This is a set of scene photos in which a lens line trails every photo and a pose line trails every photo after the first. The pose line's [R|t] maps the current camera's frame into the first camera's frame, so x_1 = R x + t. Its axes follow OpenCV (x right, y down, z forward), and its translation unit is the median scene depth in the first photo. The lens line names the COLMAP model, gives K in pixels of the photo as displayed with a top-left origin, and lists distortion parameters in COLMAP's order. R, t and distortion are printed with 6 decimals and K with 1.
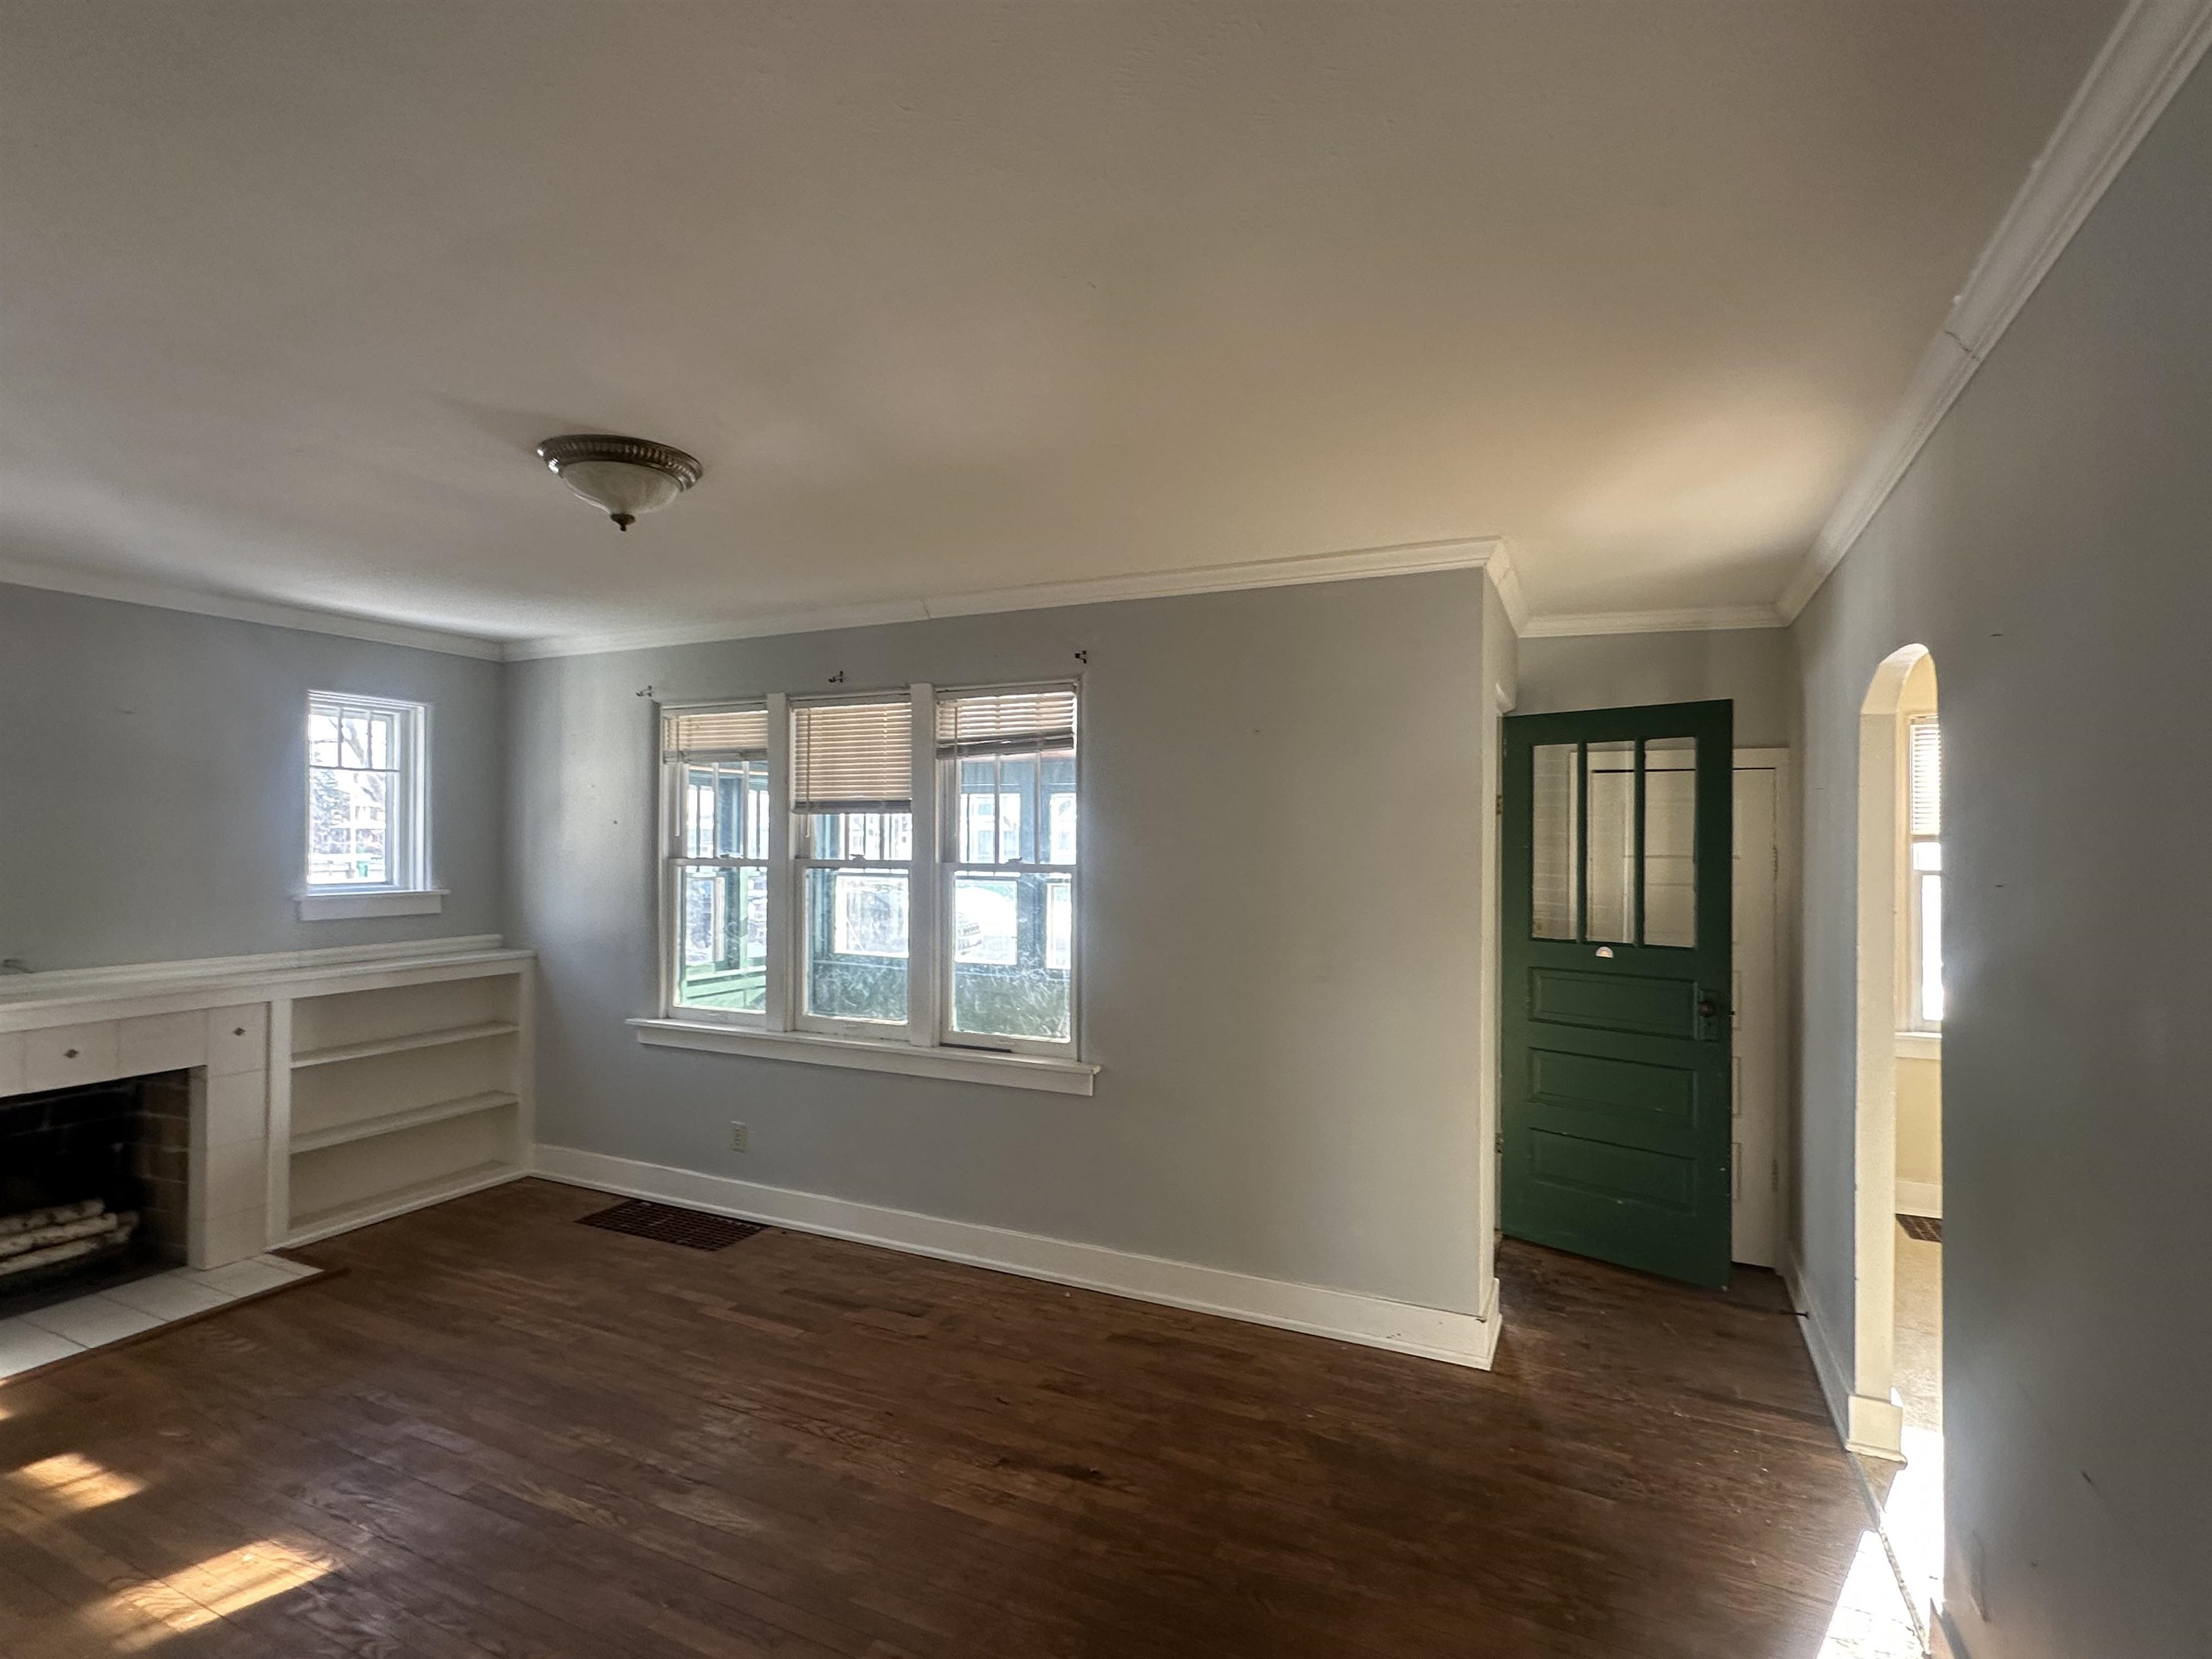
lens RADIAL K [[1096.6, 0, 1102.4], [0, 1096.6, 836.9], [0, 0, 1]] dist [-0.000342, 0.000736]
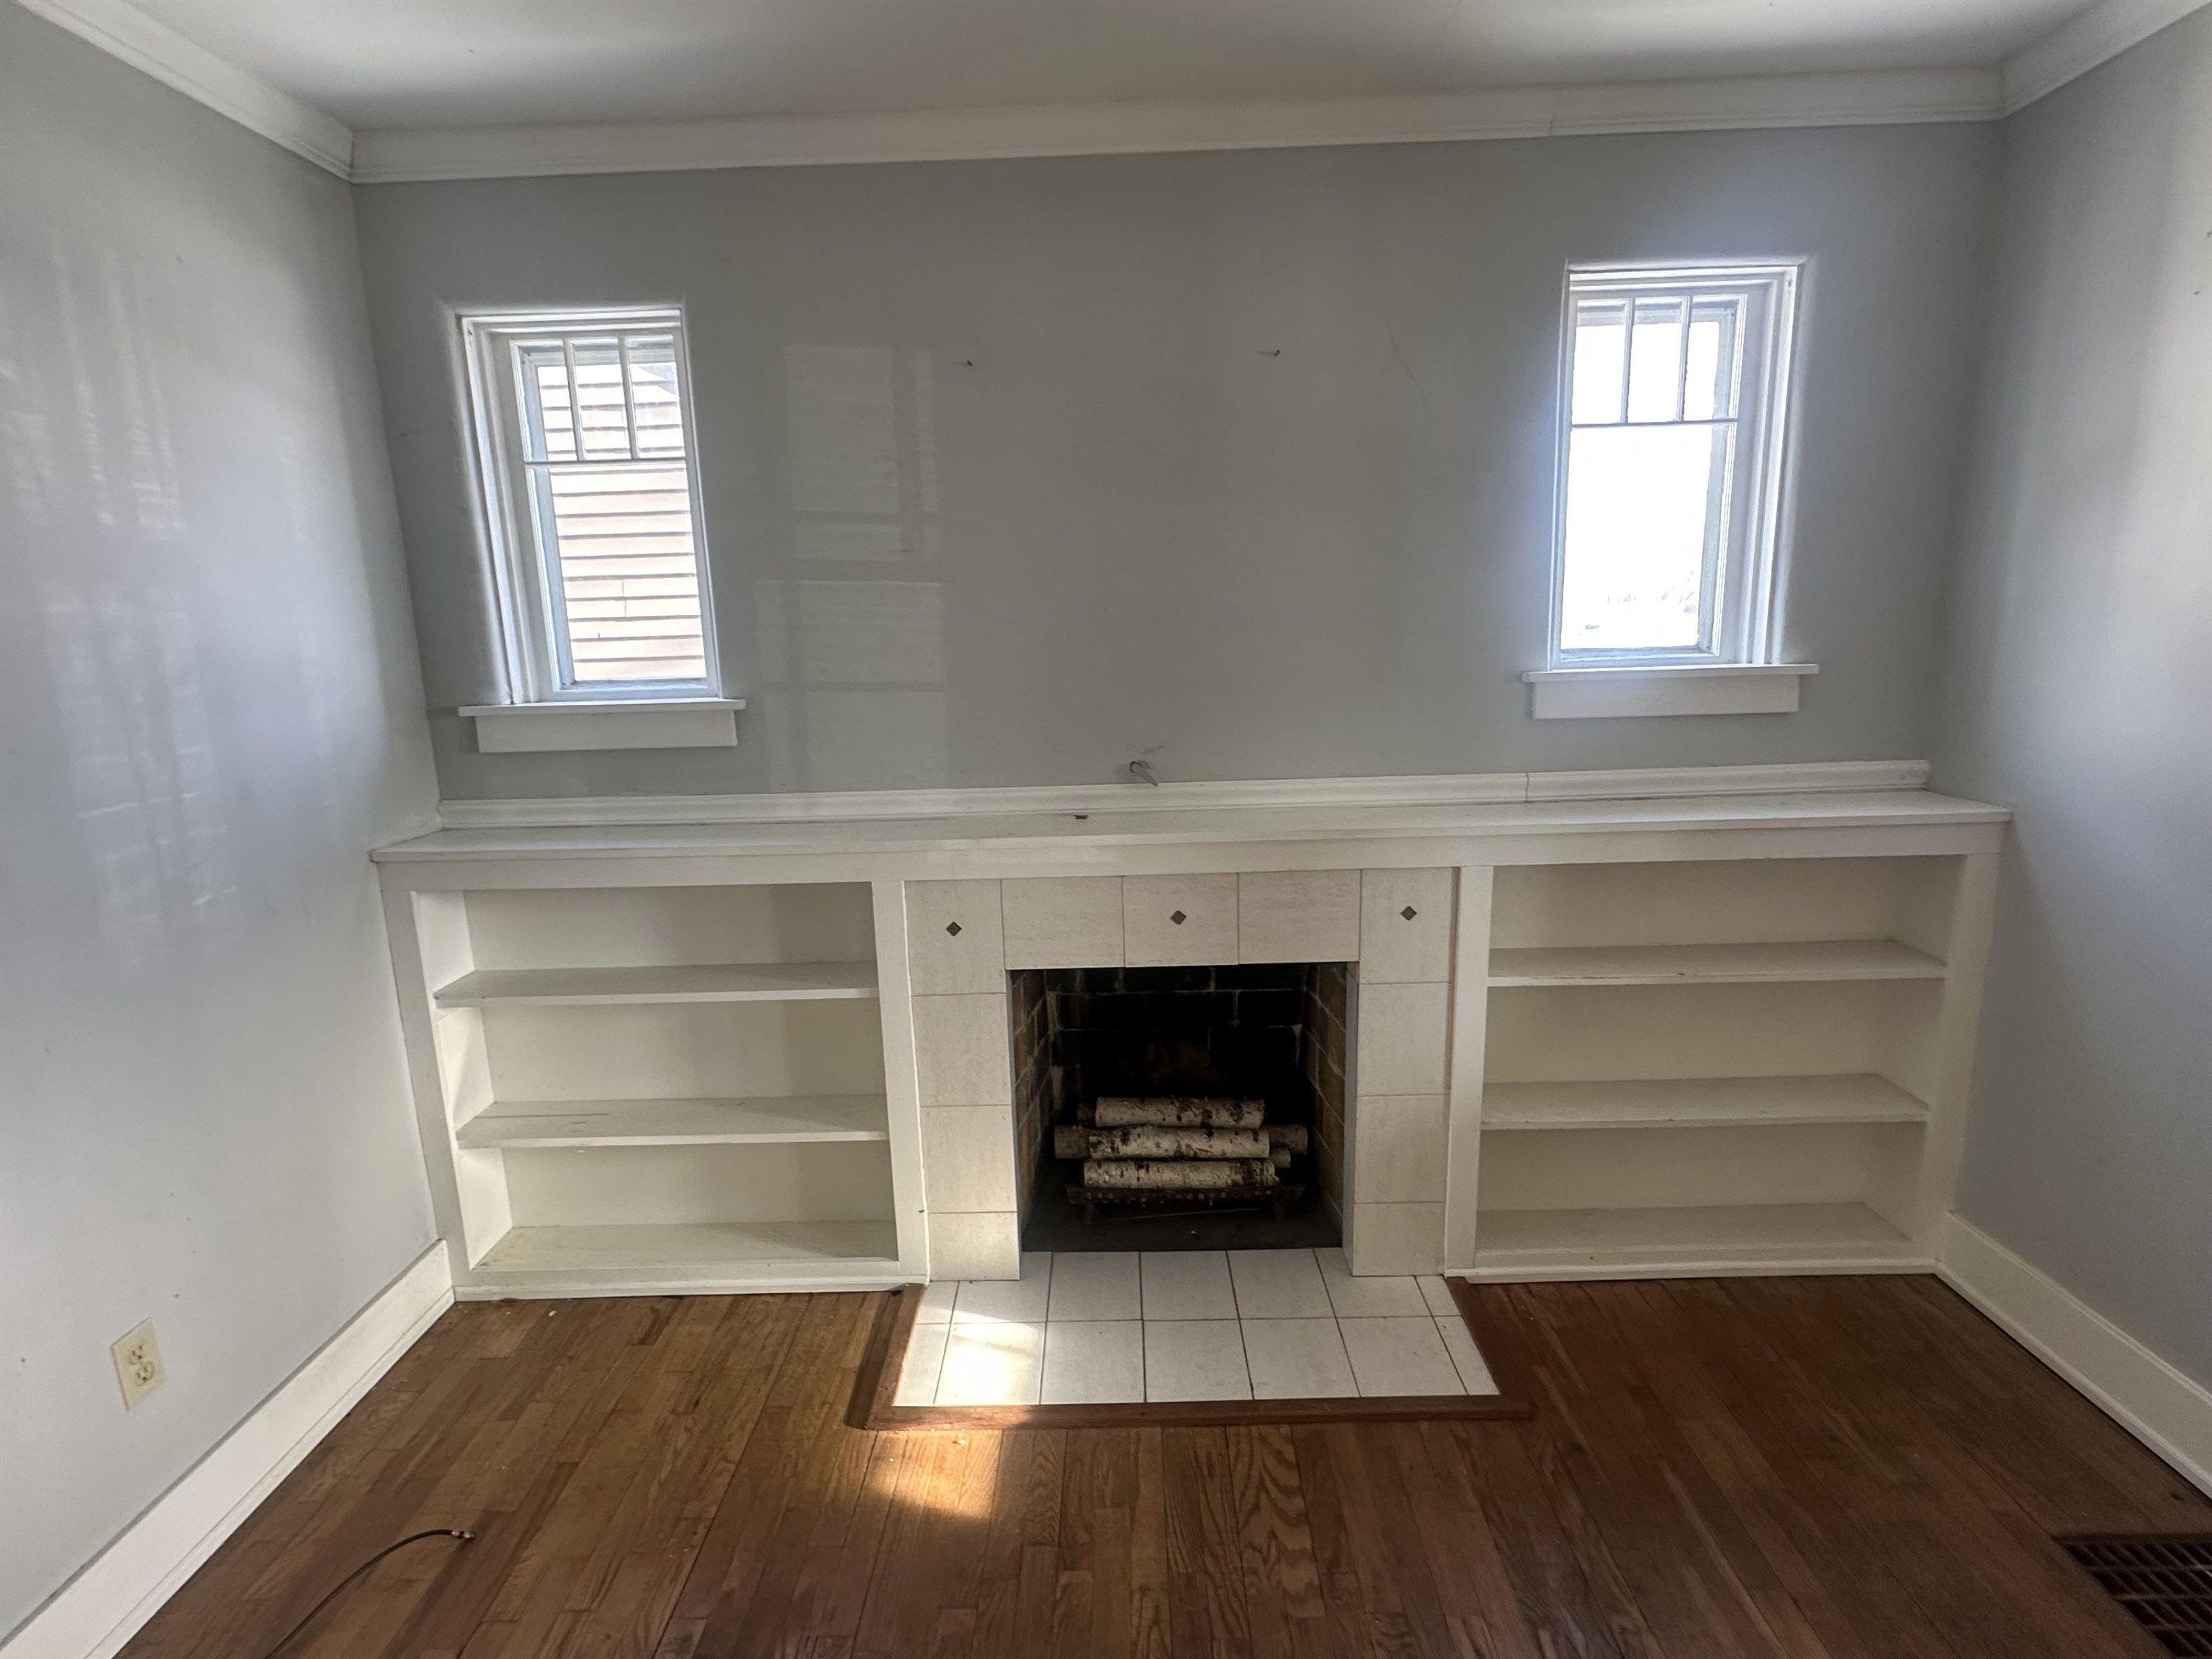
lens RADIAL K [[1096.6, 0, 1095.6], [0, 1096.6, 825.1], [0, 0, 1]] dist [-0.000342, 0.000736]
pose [[0.411071, 0.159327, -0.897572, -0.335883], [0.035509, 0.981062, 0.190410, 0.017174], [0.910911, -0.110144, 0.397629, 0.606772]]
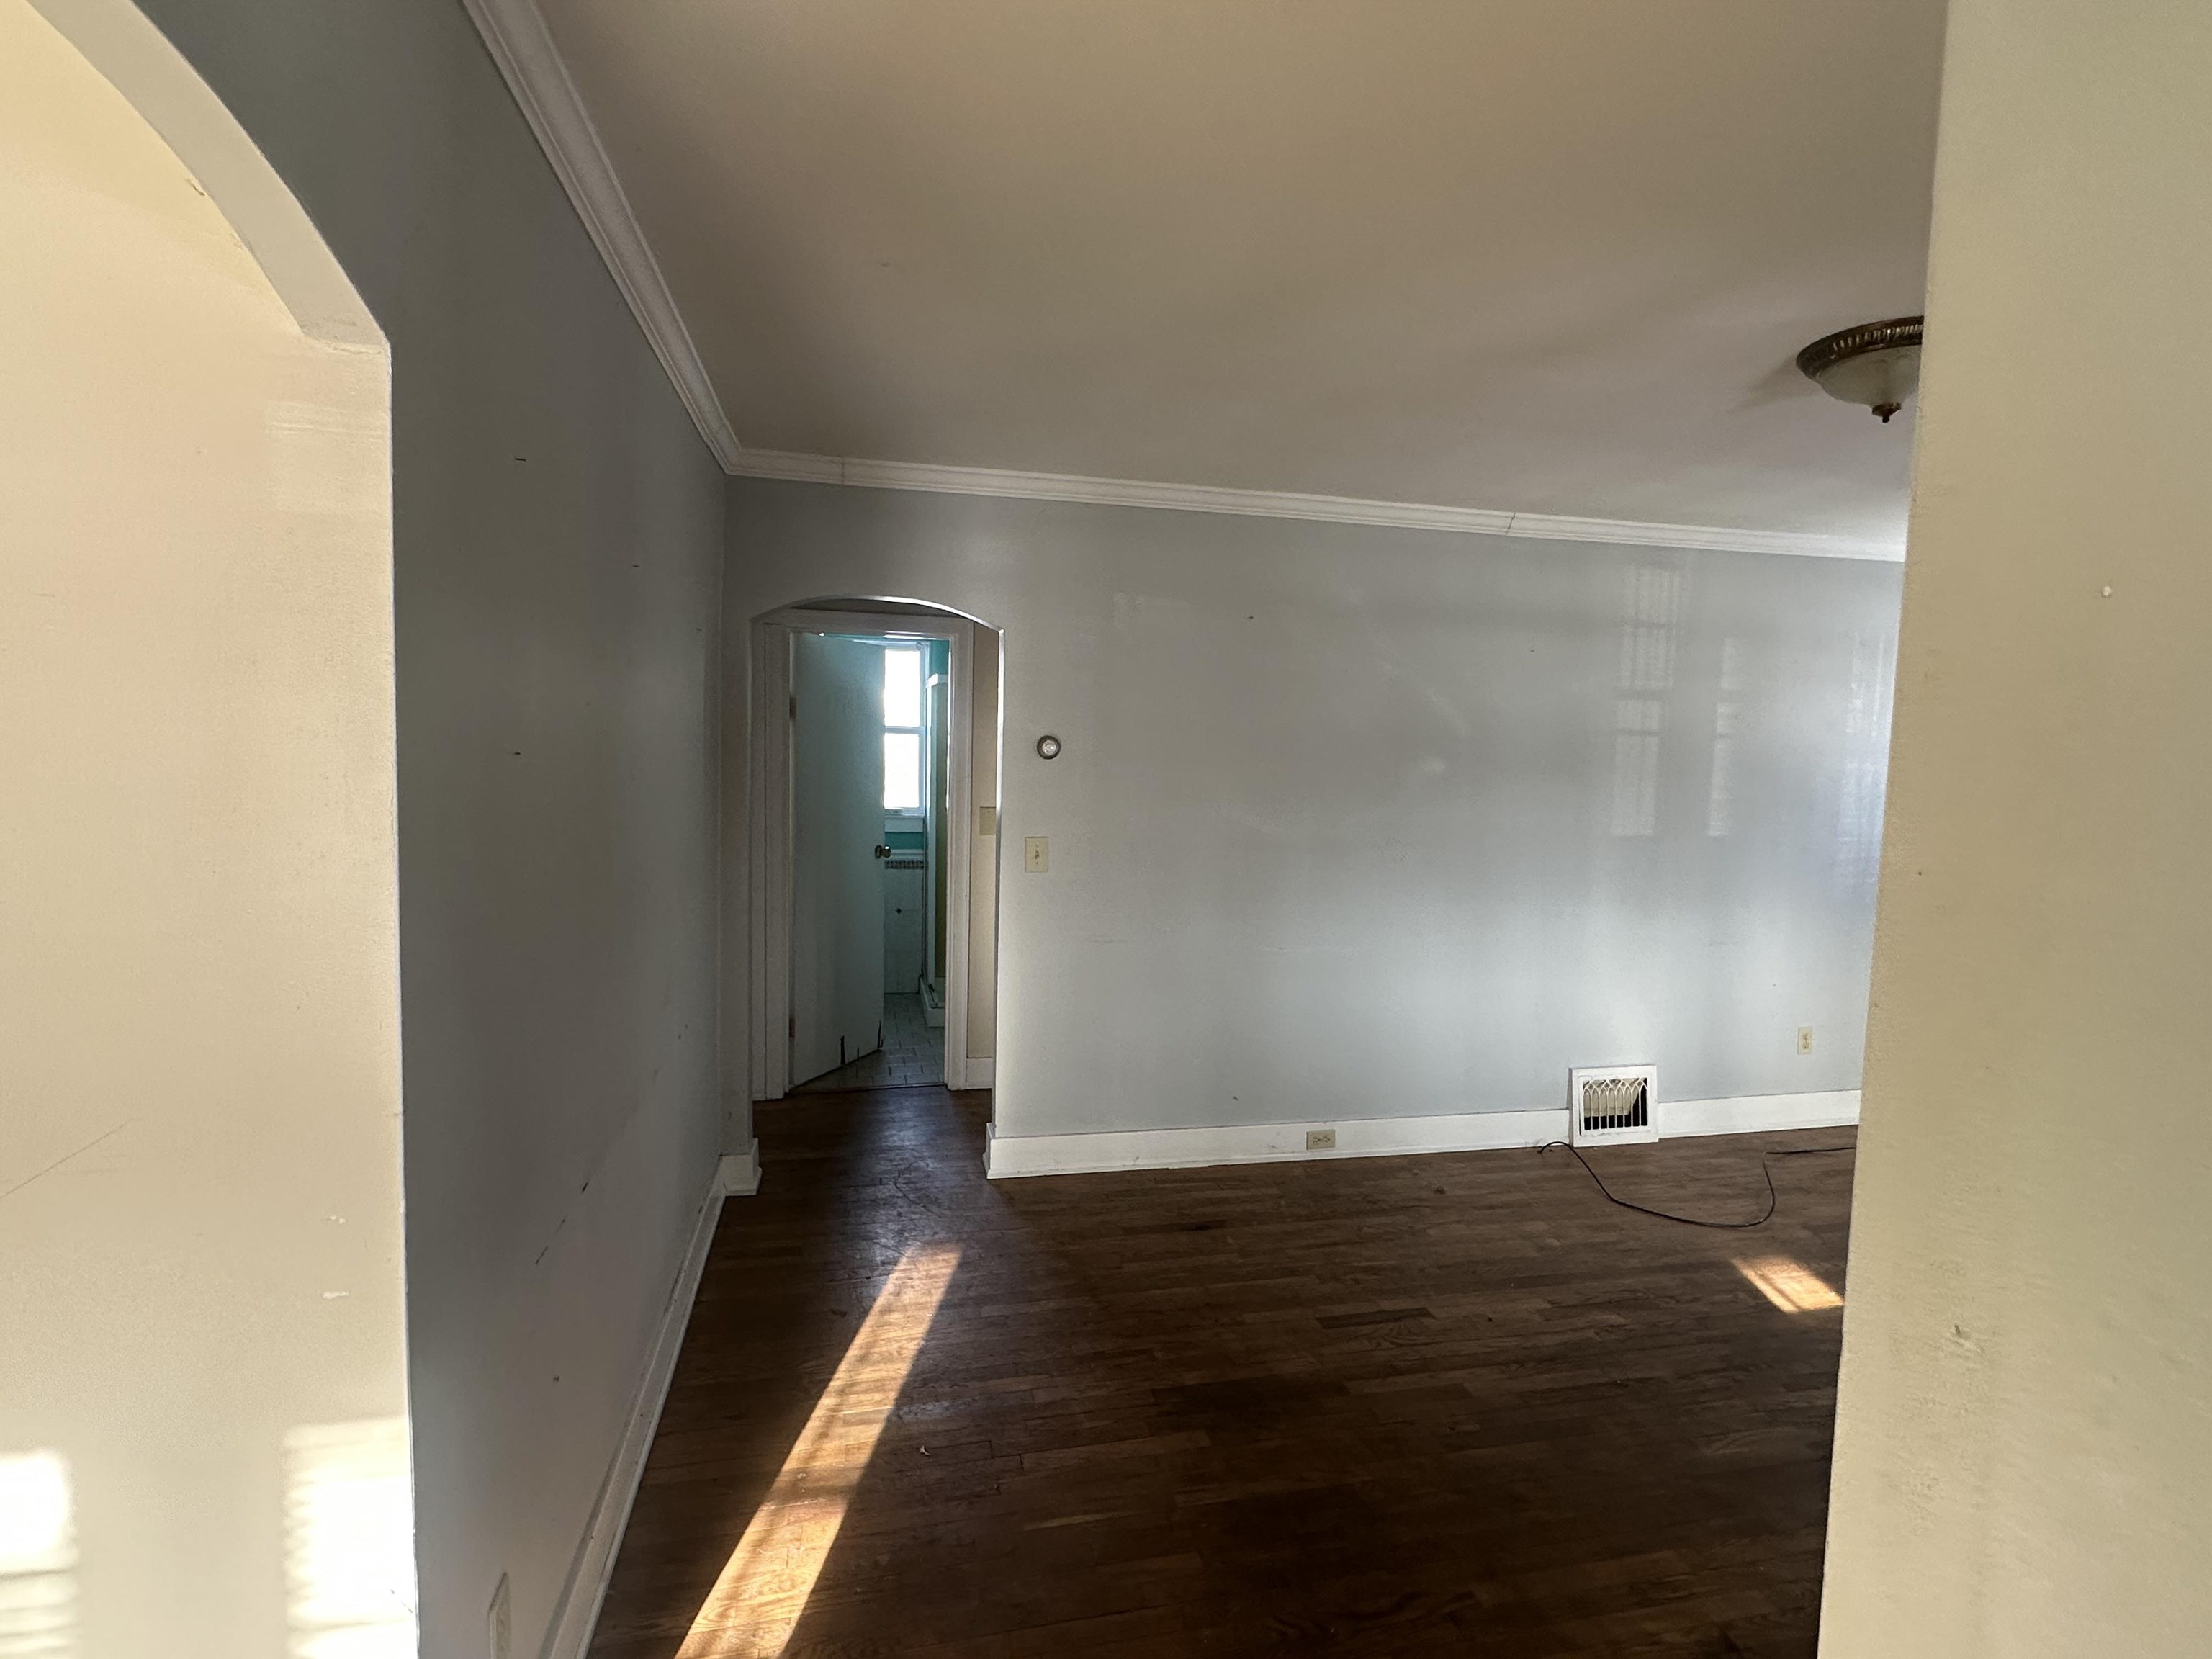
lens RADIAL K [[1096.6, 0, 1106.4], [0, 1096.6, 824.6], [0, 0, 1]] dist [-0.000342, 0.000736]
pose [[-0.787620, 0.015933, -0.615955, 0.424856], [-0.026475, 0.997867, 0.059666, 0.015993], [0.615592, 0.063302, -0.785519, 0.846218]]
